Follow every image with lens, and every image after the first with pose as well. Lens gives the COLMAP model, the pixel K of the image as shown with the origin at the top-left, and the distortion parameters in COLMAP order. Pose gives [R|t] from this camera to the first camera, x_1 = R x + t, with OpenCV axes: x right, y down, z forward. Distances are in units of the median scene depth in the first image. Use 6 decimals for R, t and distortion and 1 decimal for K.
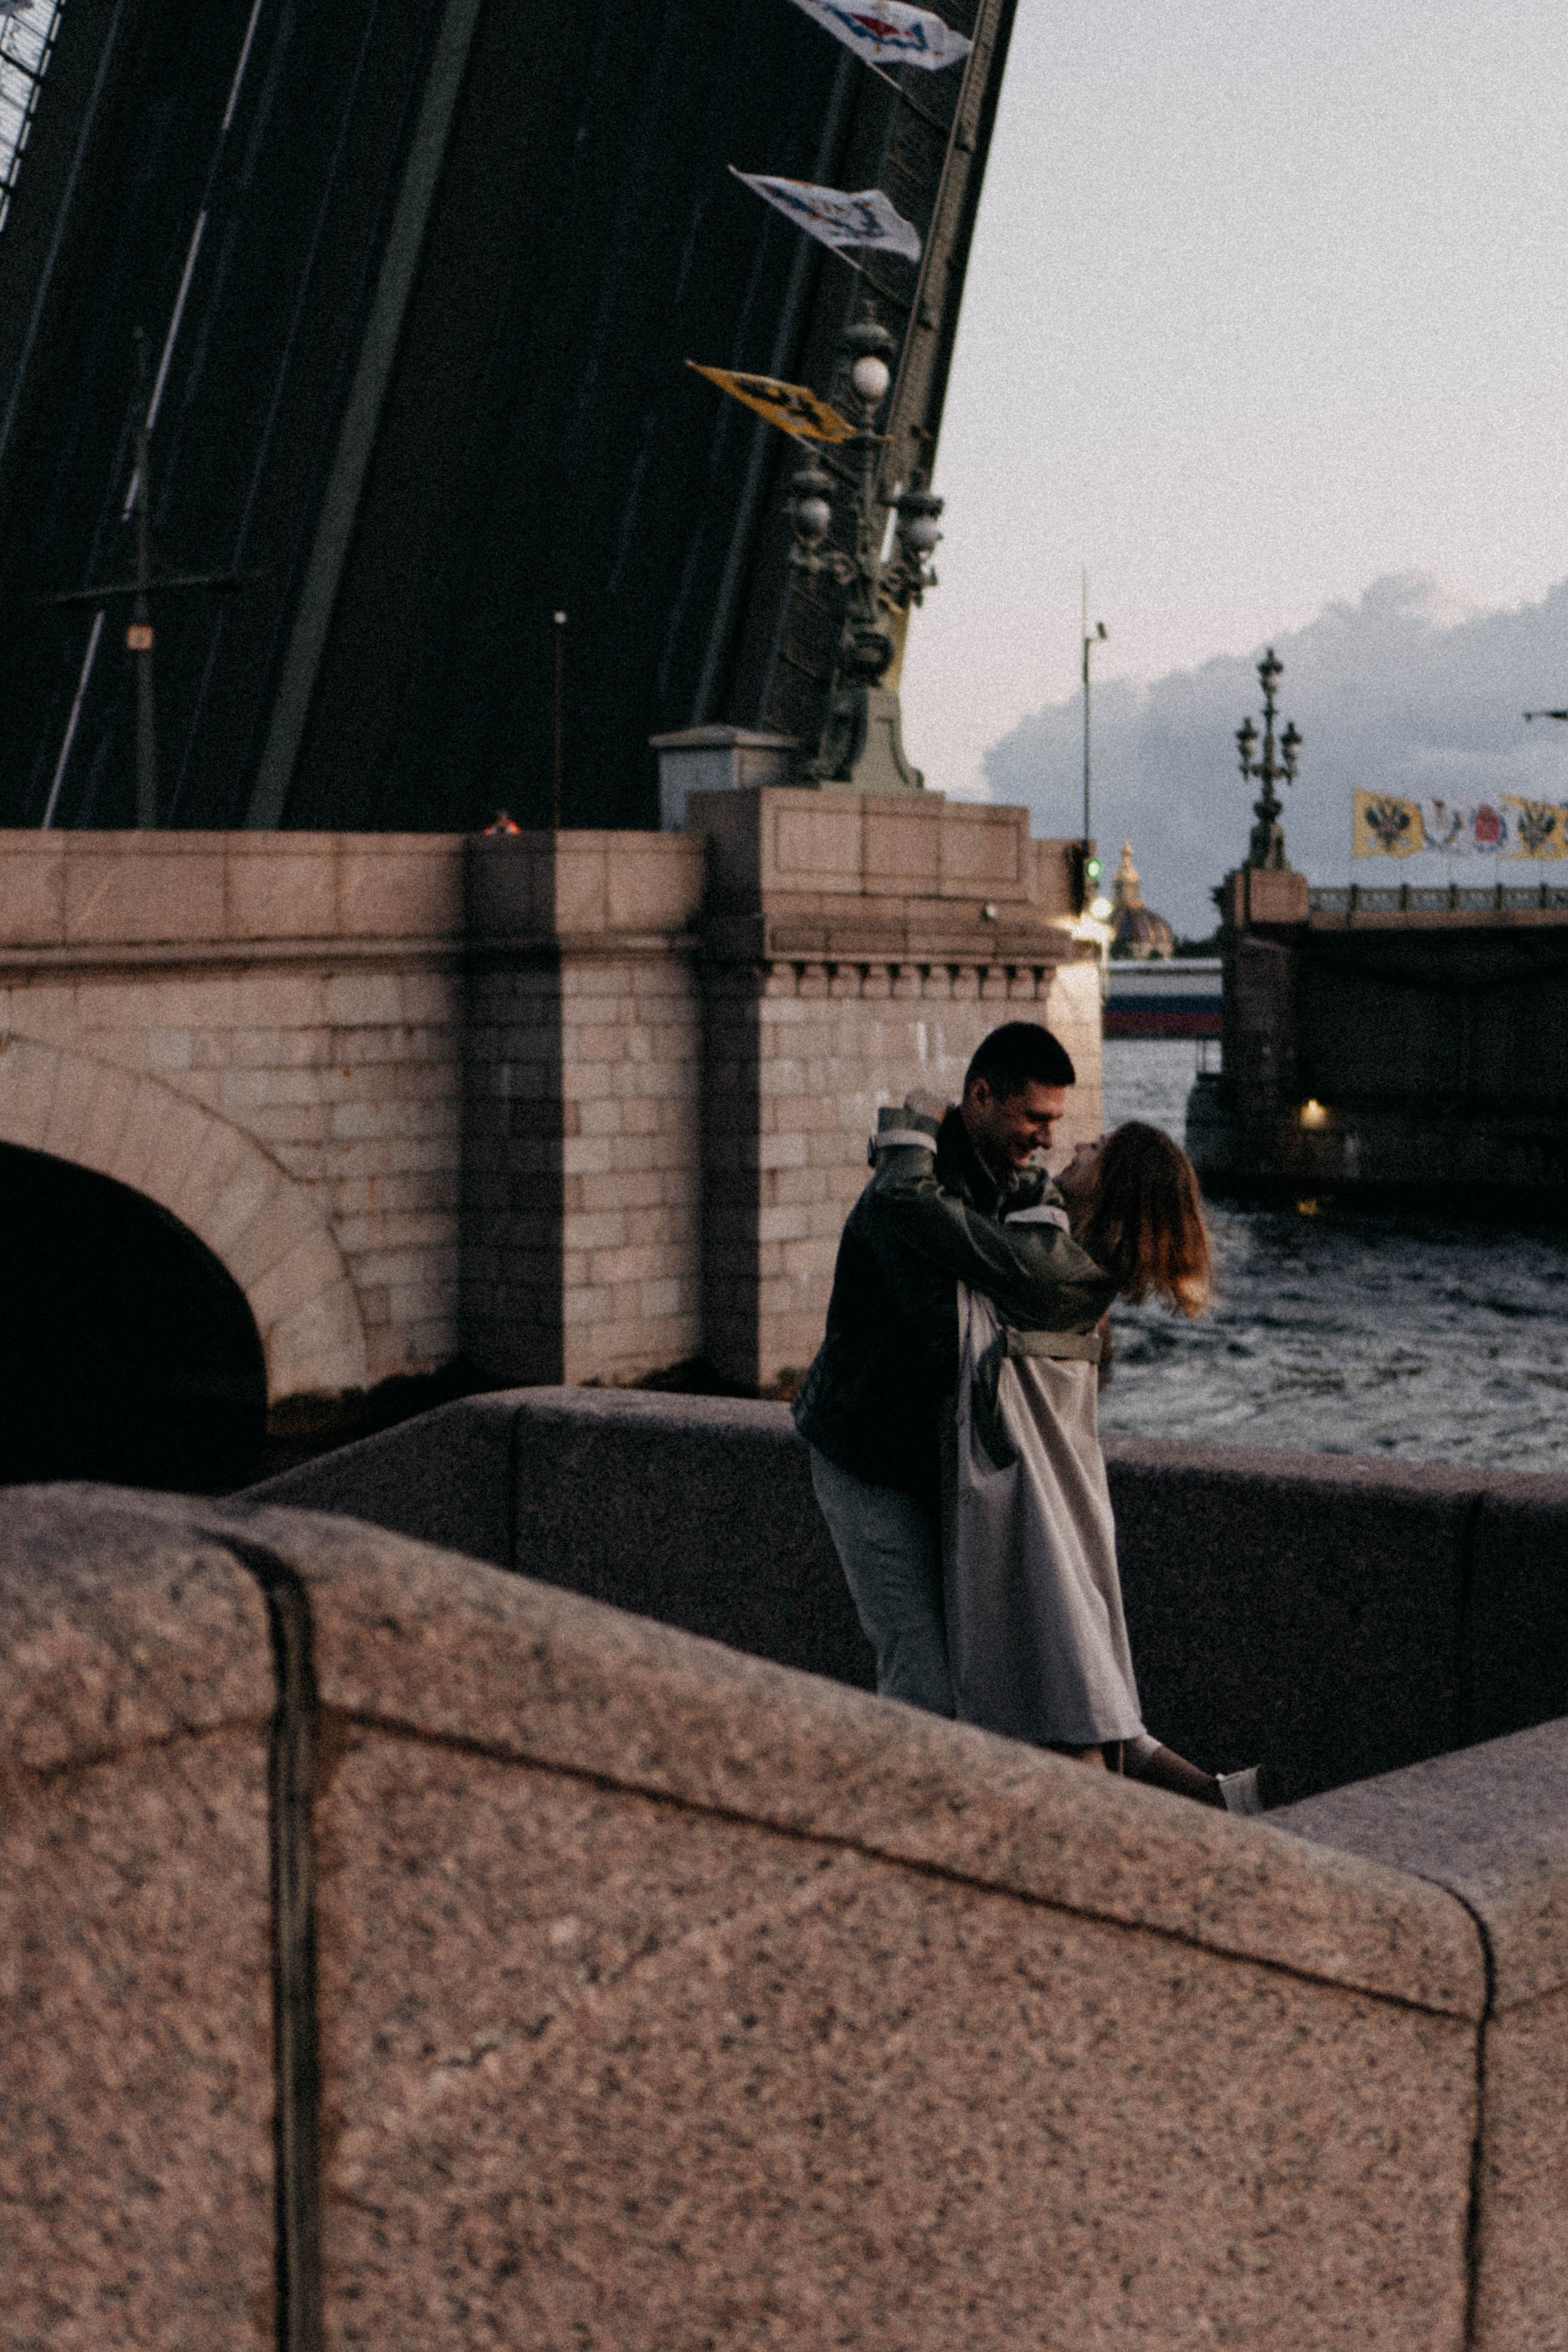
lens RADIAL K [[3433.6, 0, 791.5], [0, 3433.6, 1202.2], [0, 0, 1]] dist [0.042077, 0.000000]
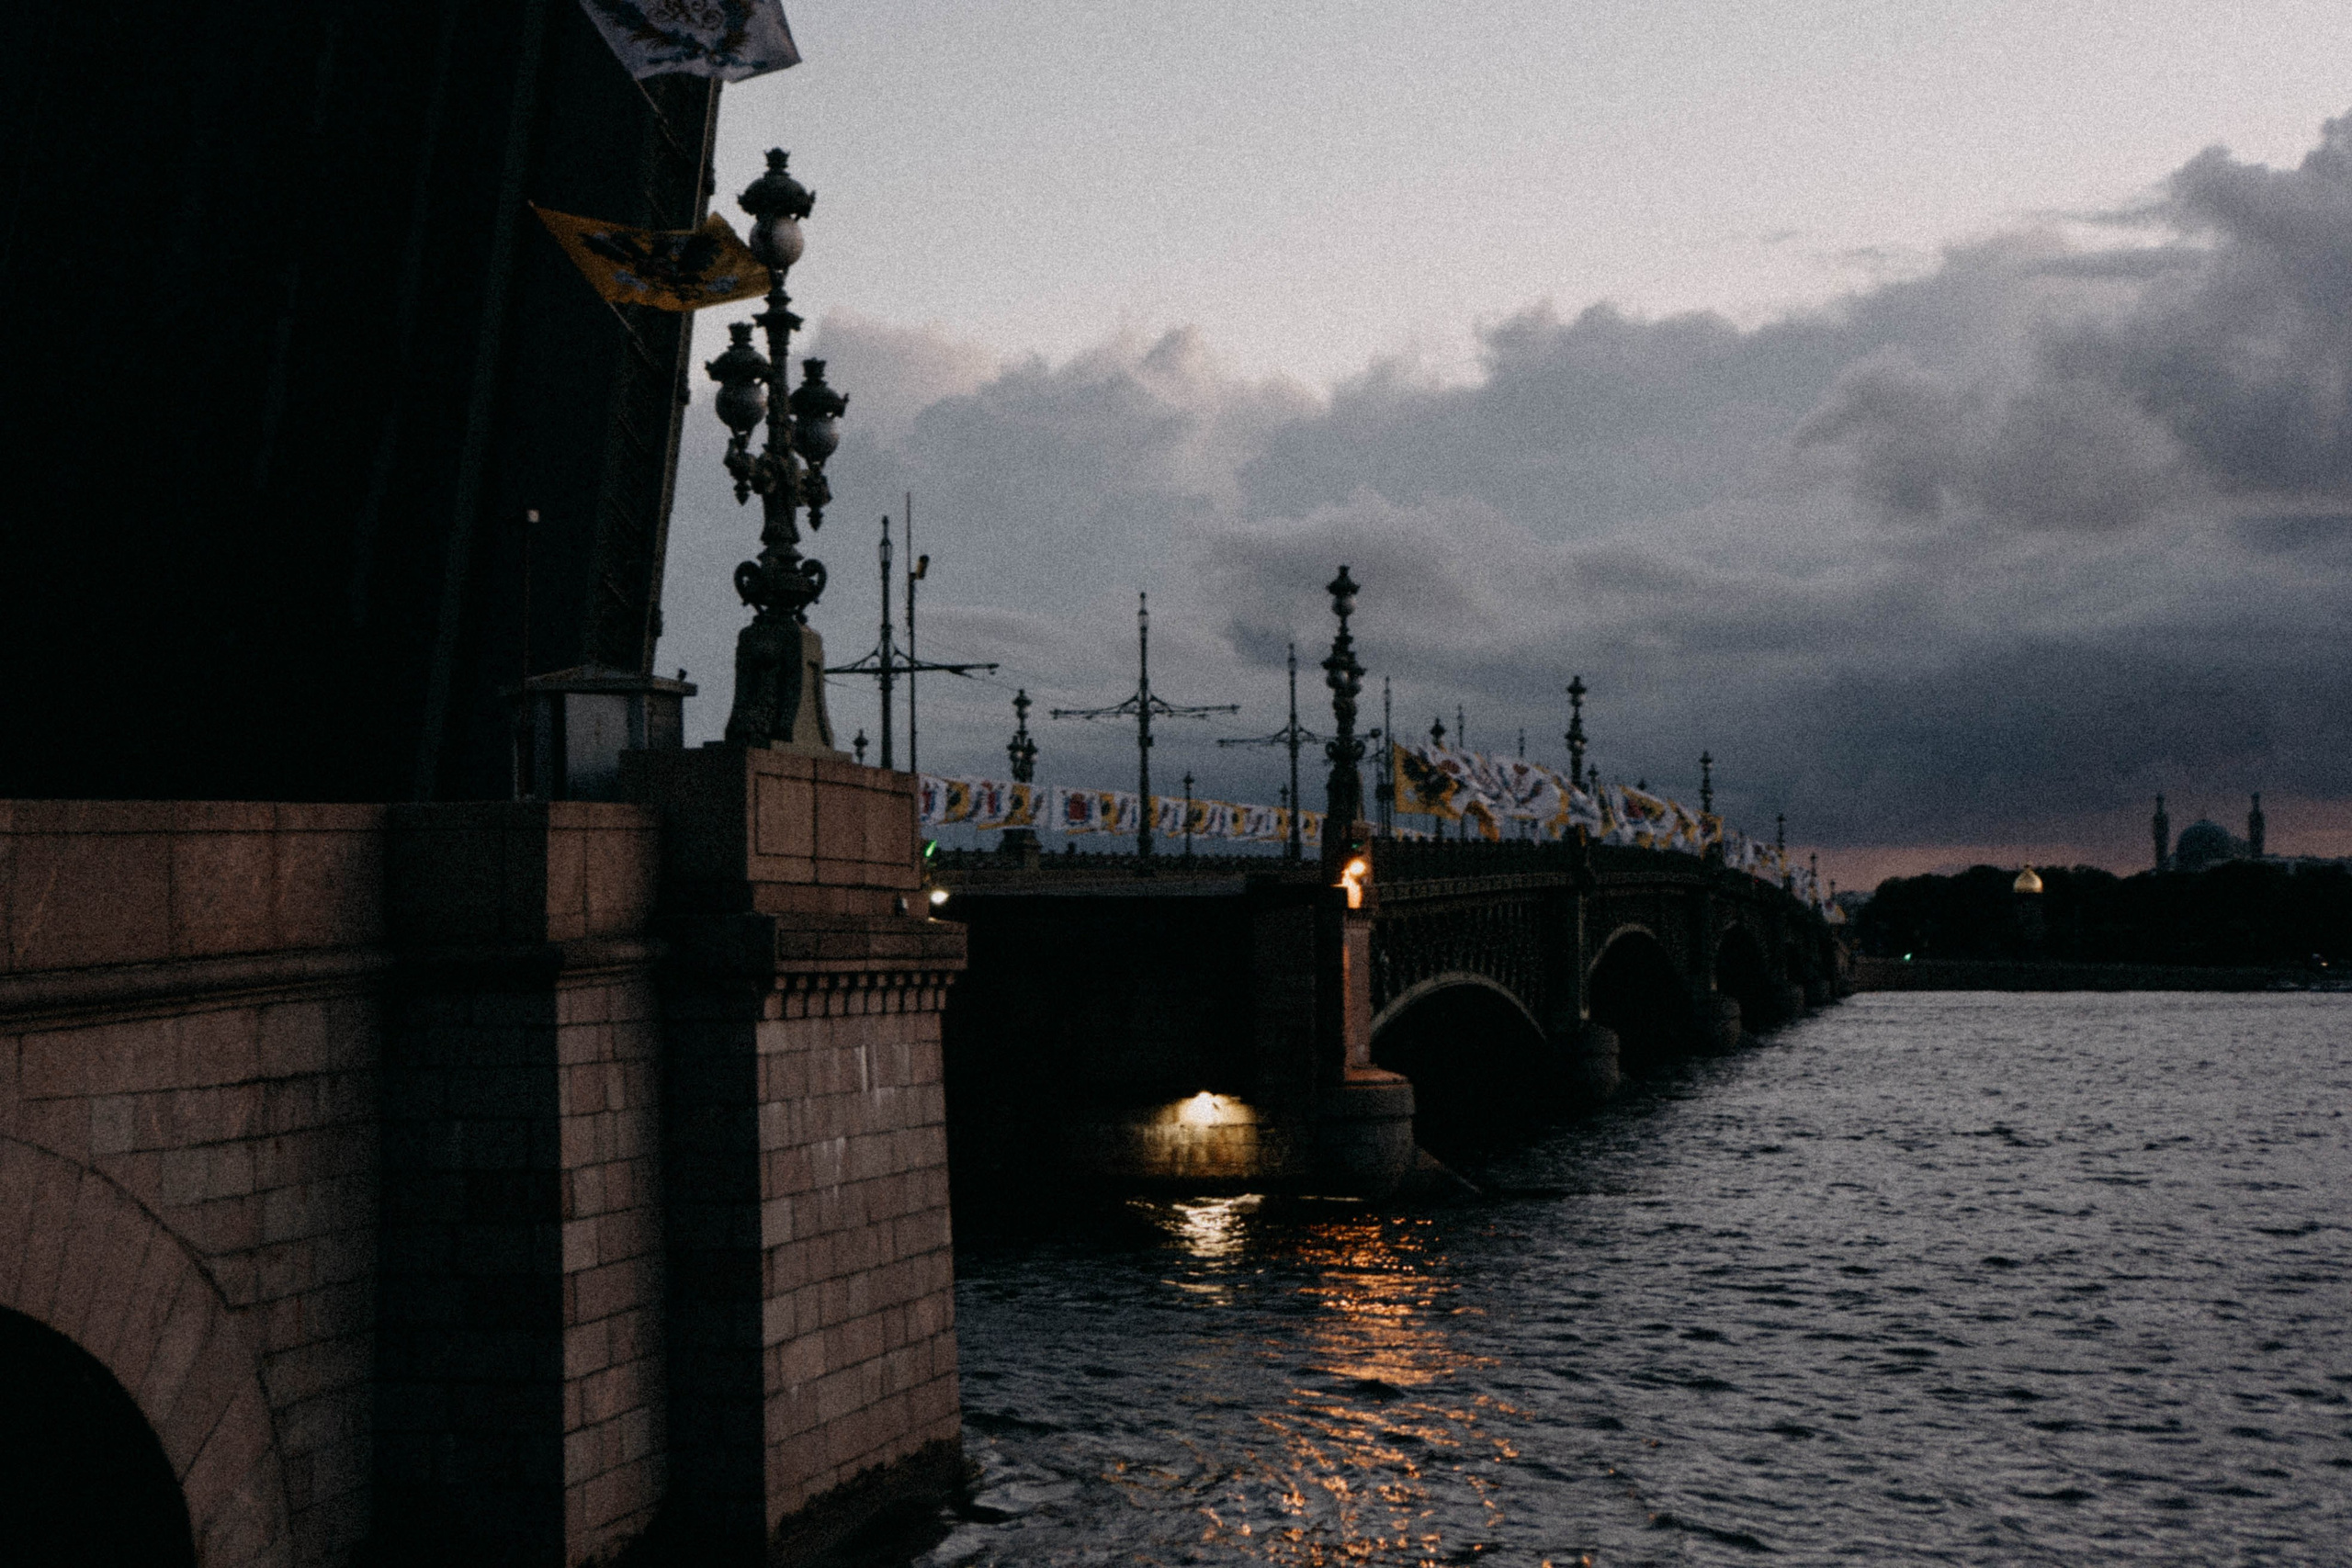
lens RADIAL K [[3433.2, 0, 1196.0], [0, 3433.2, 759.7], [0, 0, 1]] dist [0.042077, 0.000000]
pose [[0.878230, 0.017344, 0.477924, -0.292042], [0.037184, 0.993841, -0.104395, -0.034565], [-0.476791, 0.109454, 0.872176, 0.287223]]
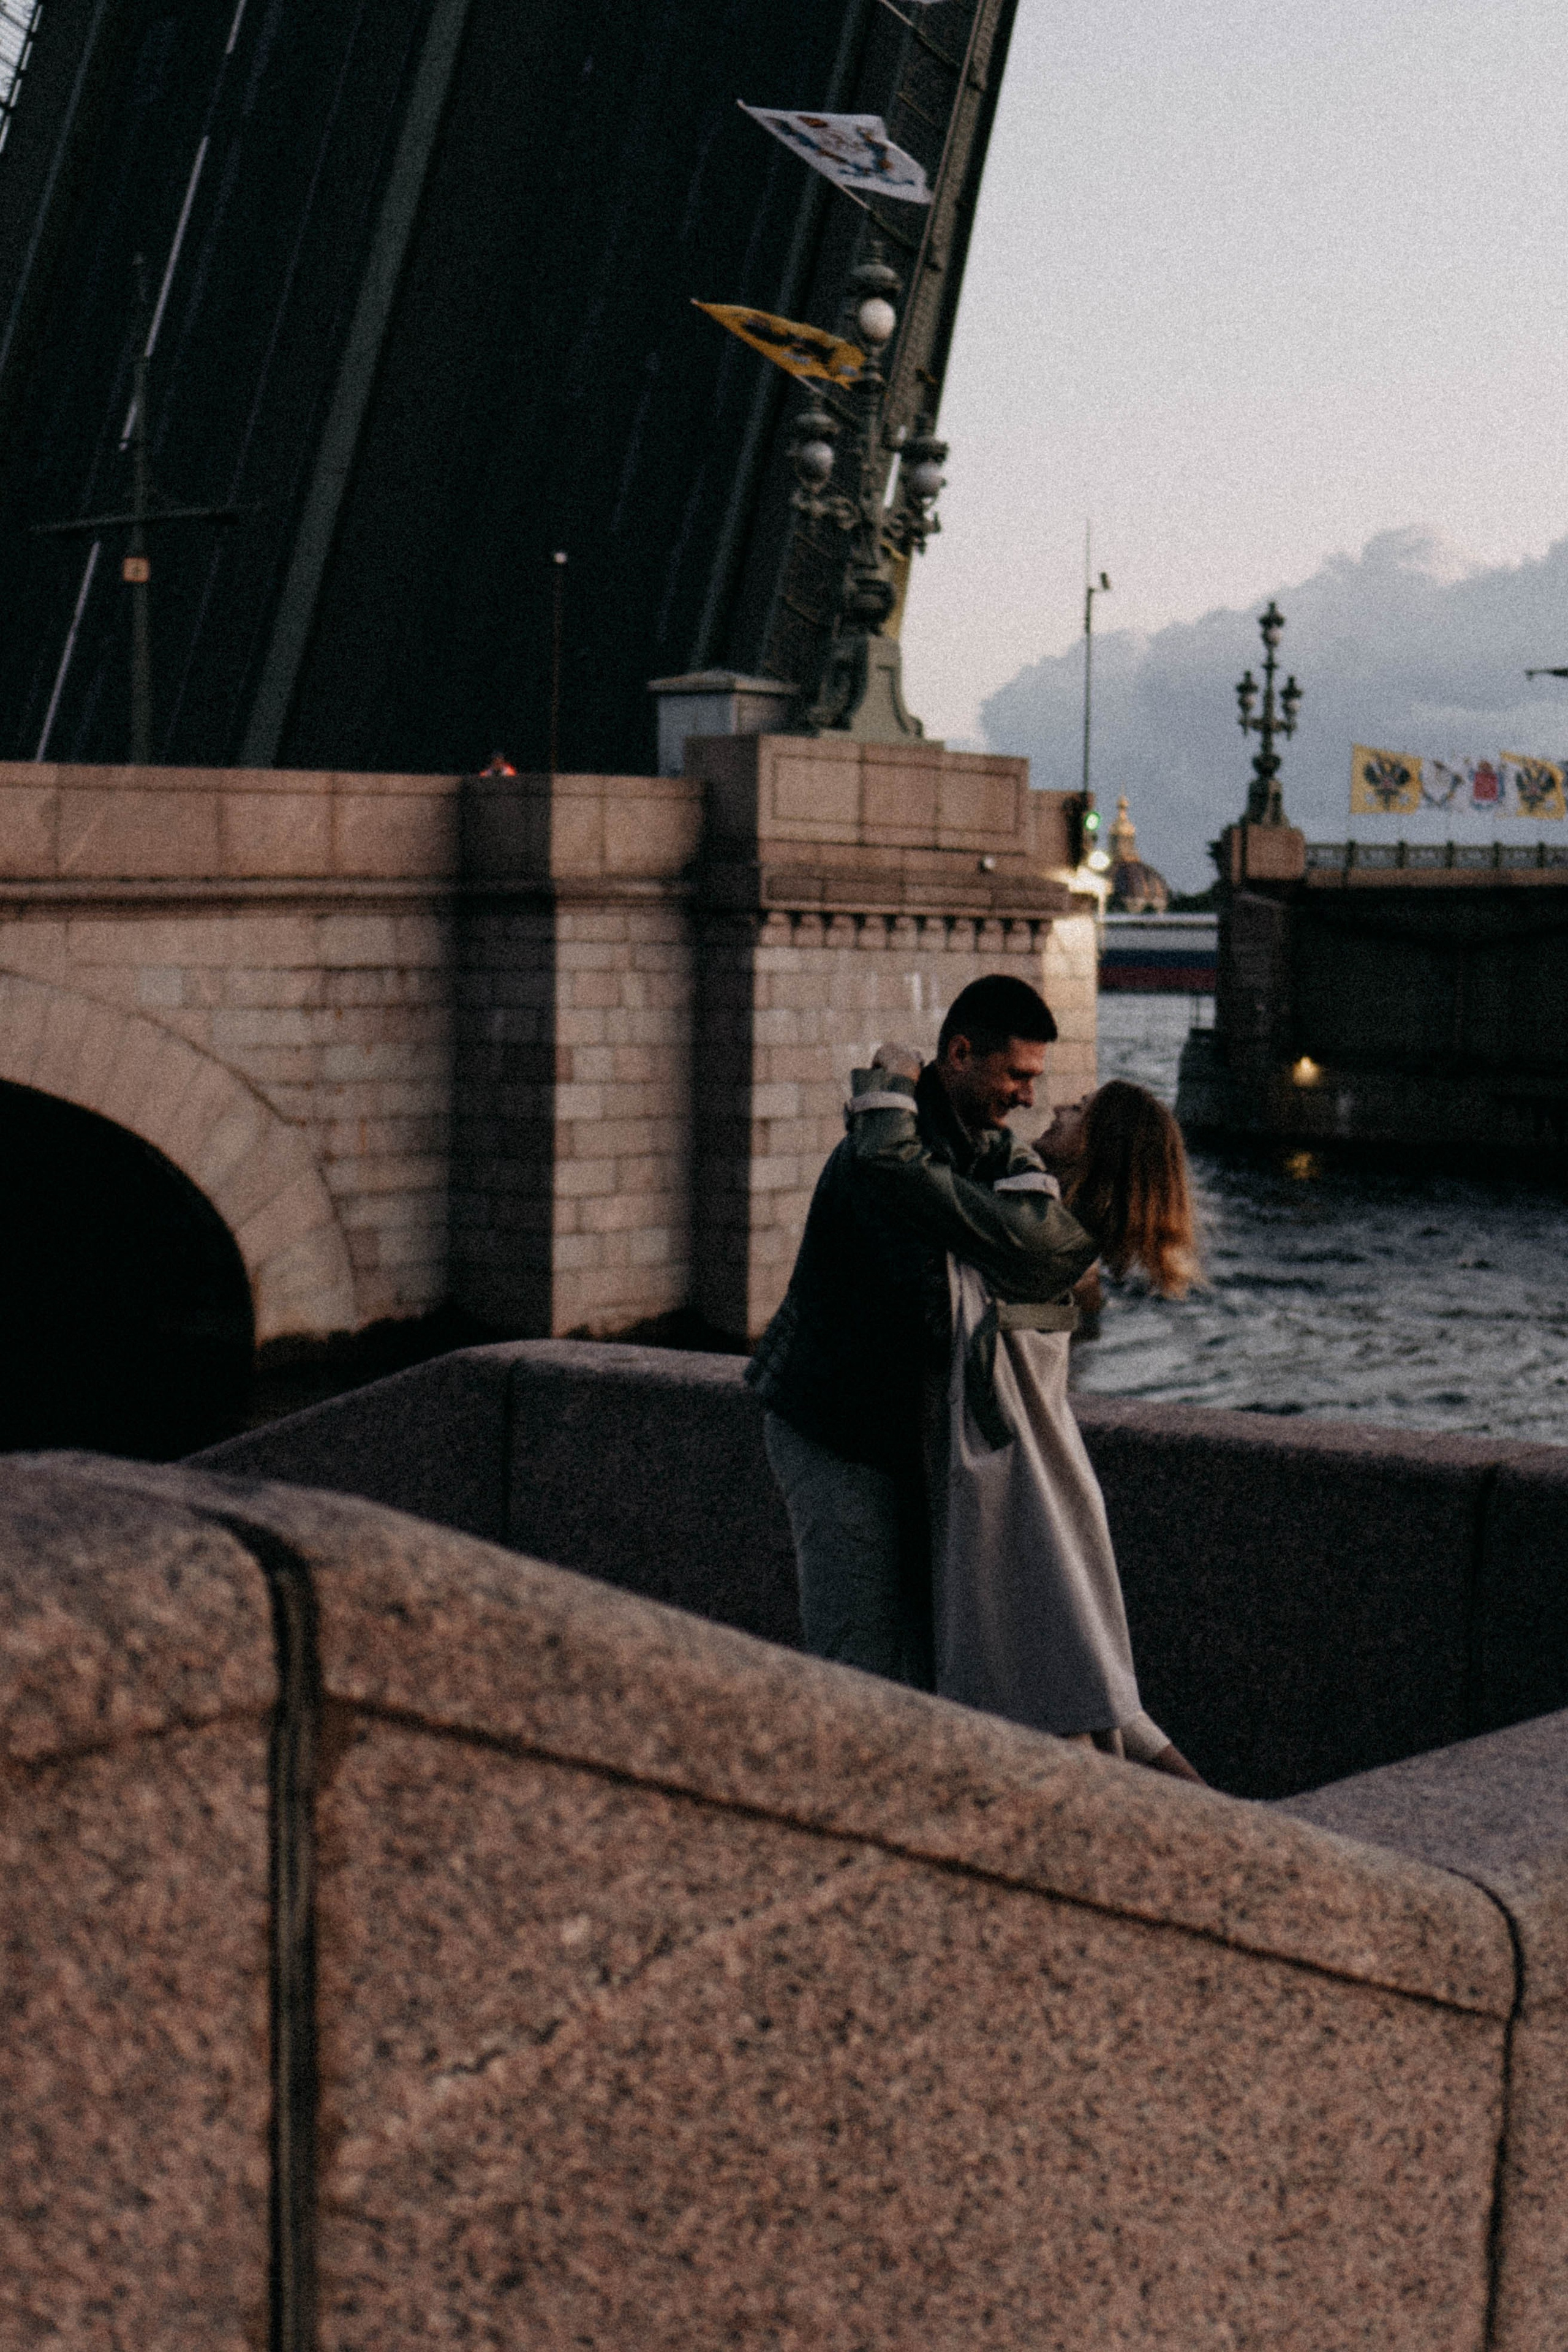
lens RADIAL K [[3433.6, 0, 785.9], [0, 3433.6, 1247.7], [0, 0, 1]] dist [0.042077, 0.000000]
pose [[0.999863, 0.016452, 0.001863, -0.000656], [-0.016497, 0.999468, 0.028129, -0.000268], [-0.001399, -0.028156, 0.999603, 0.002741]]
